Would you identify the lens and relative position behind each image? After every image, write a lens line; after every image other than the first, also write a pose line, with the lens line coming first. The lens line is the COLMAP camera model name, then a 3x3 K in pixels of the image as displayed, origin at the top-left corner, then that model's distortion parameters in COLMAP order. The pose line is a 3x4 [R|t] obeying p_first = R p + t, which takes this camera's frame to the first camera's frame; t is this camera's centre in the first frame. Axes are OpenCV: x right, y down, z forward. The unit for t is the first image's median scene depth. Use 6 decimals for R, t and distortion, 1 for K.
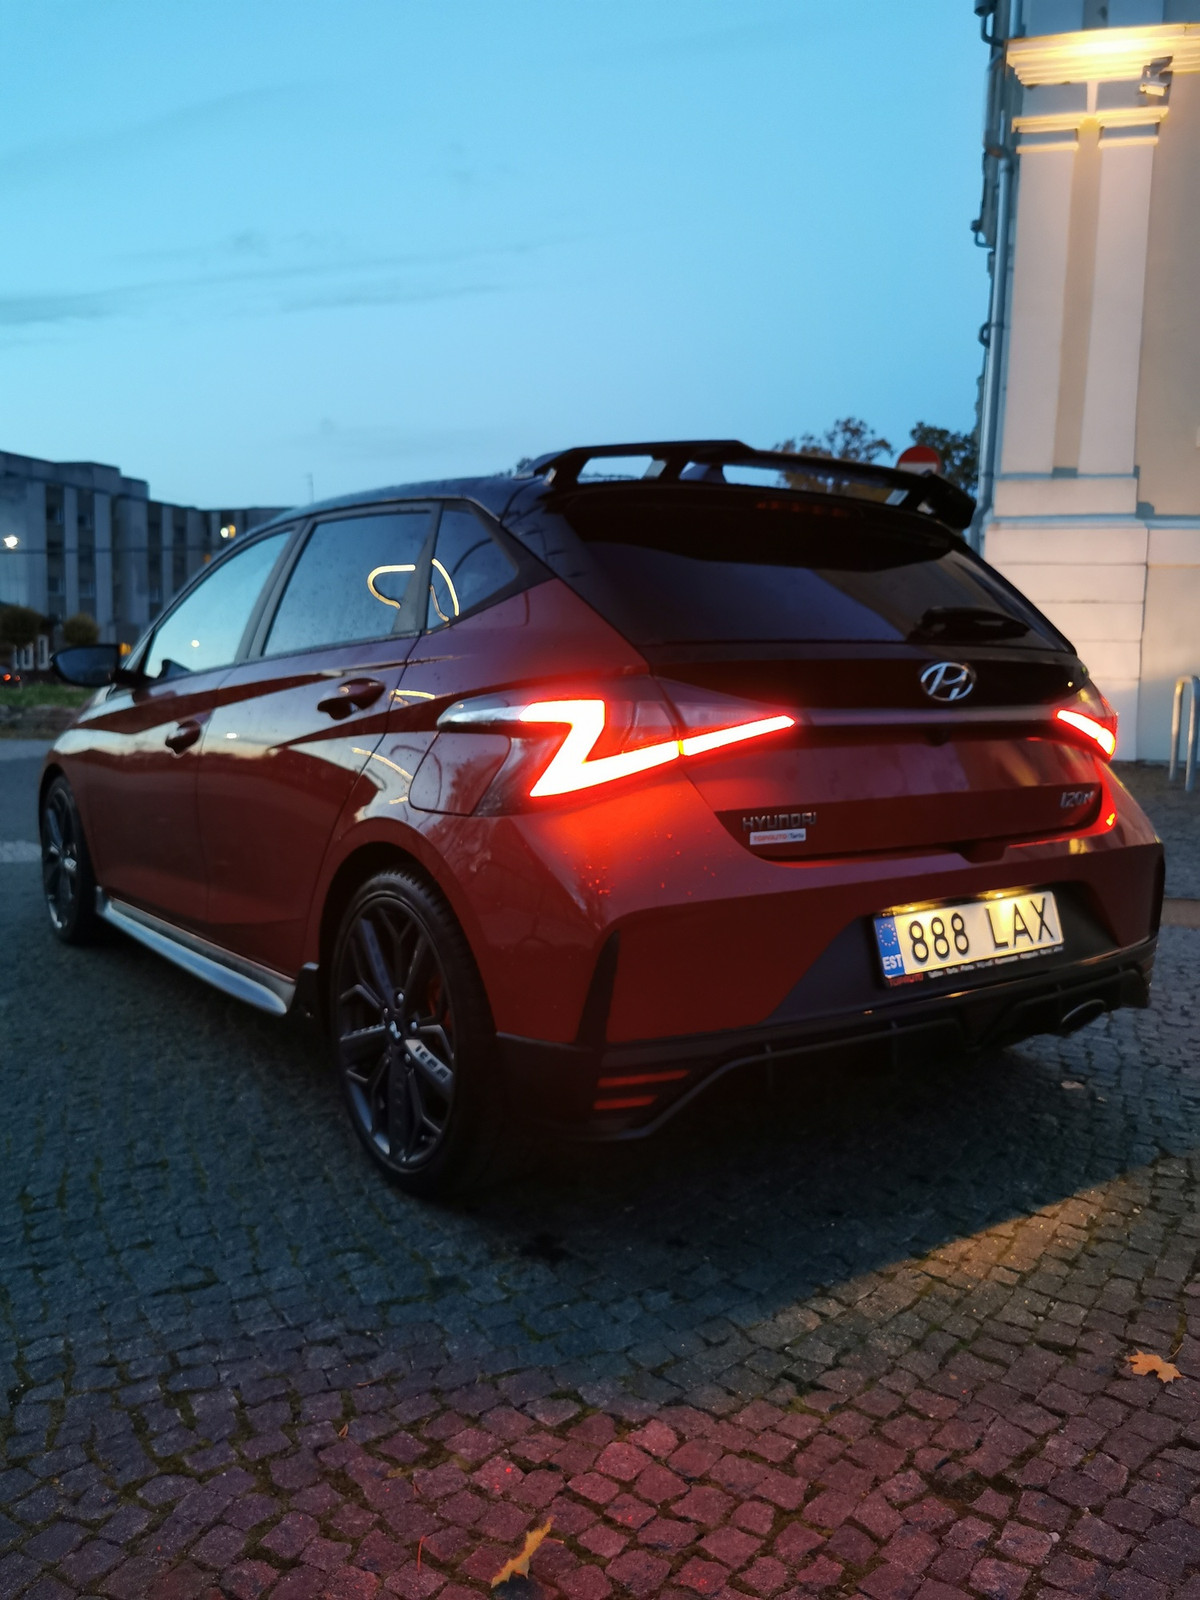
lens RADIAL K [[1237.5, 0, 561.2], [0, 1237.5, 783.2], [0, 0, 1]] dist [0.020071, -0.049728]
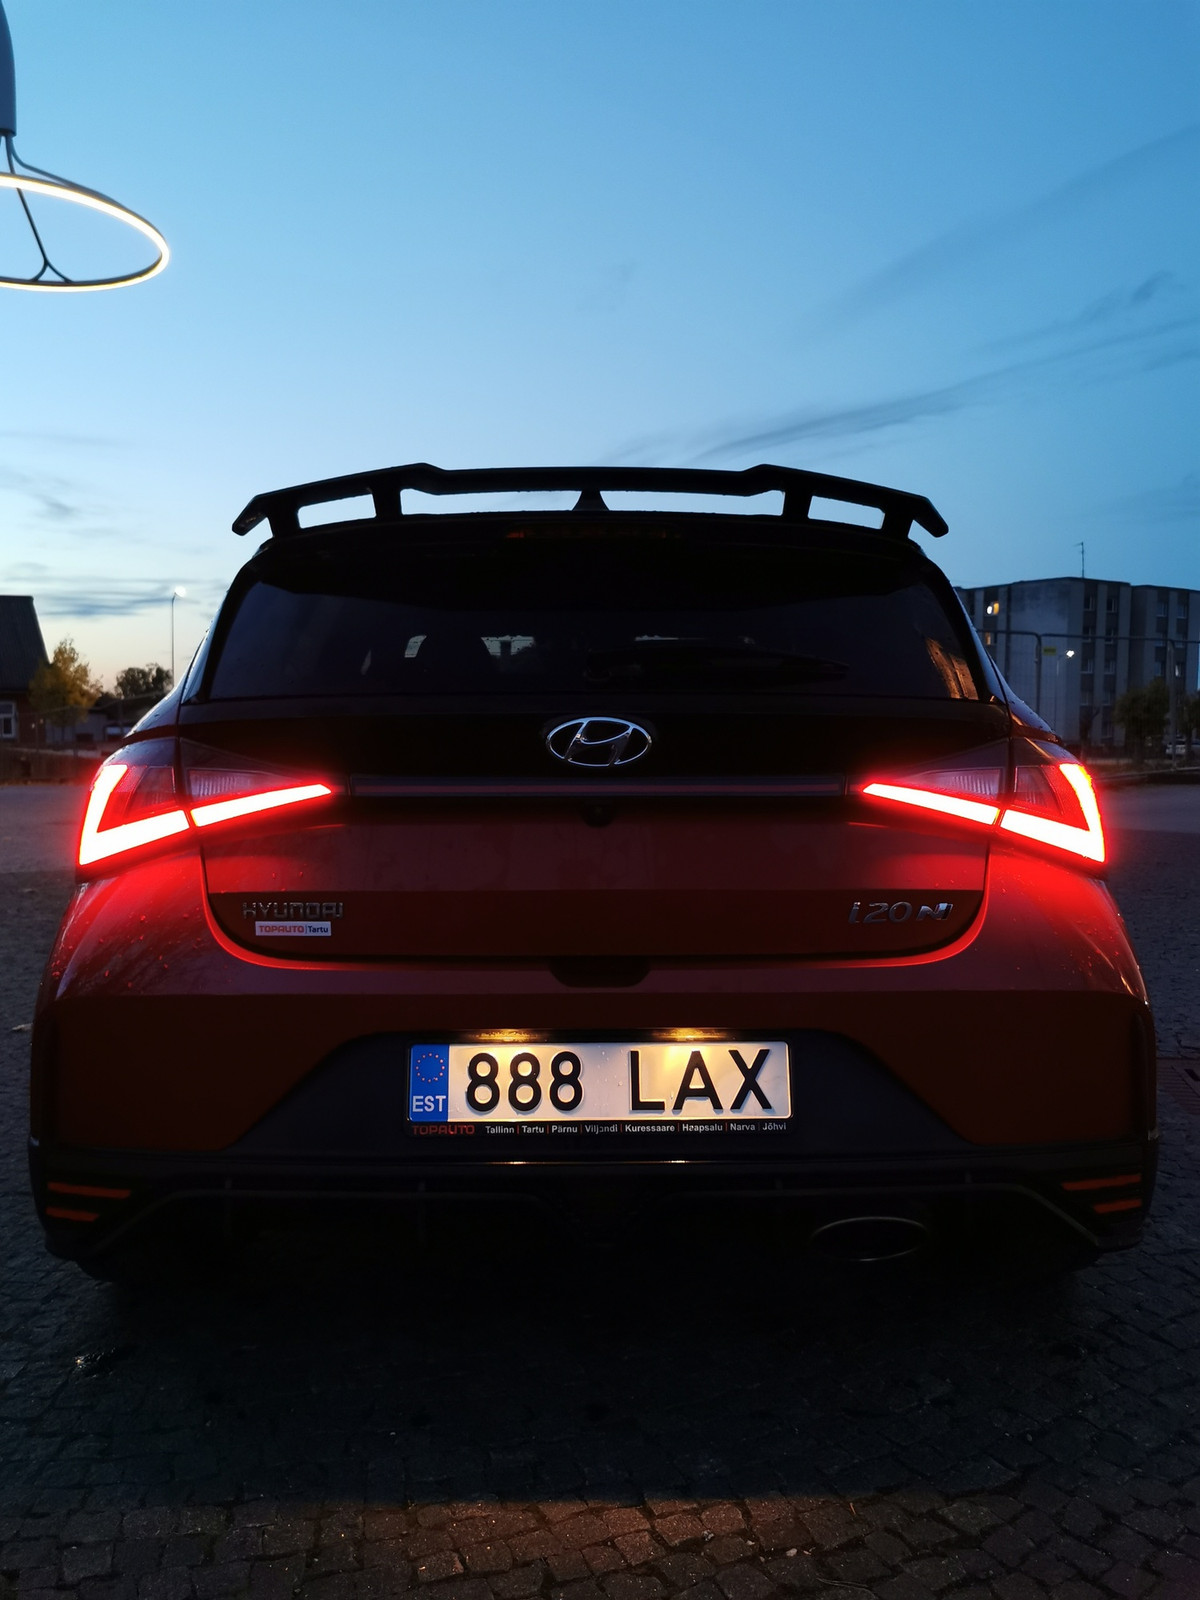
lens RADIAL K [[1237.5, 0, 619.5], [0, 1237.5, 782.6], [0, 0, 1]] dist [0.020071, -0.049728]
pose [[0.831943, 0.004582, -0.554843, 0.769669], [-0.039731, 0.997891, -0.051332, -0.019373], [0.553437, 0.064749, 0.830370, 0.400751]]
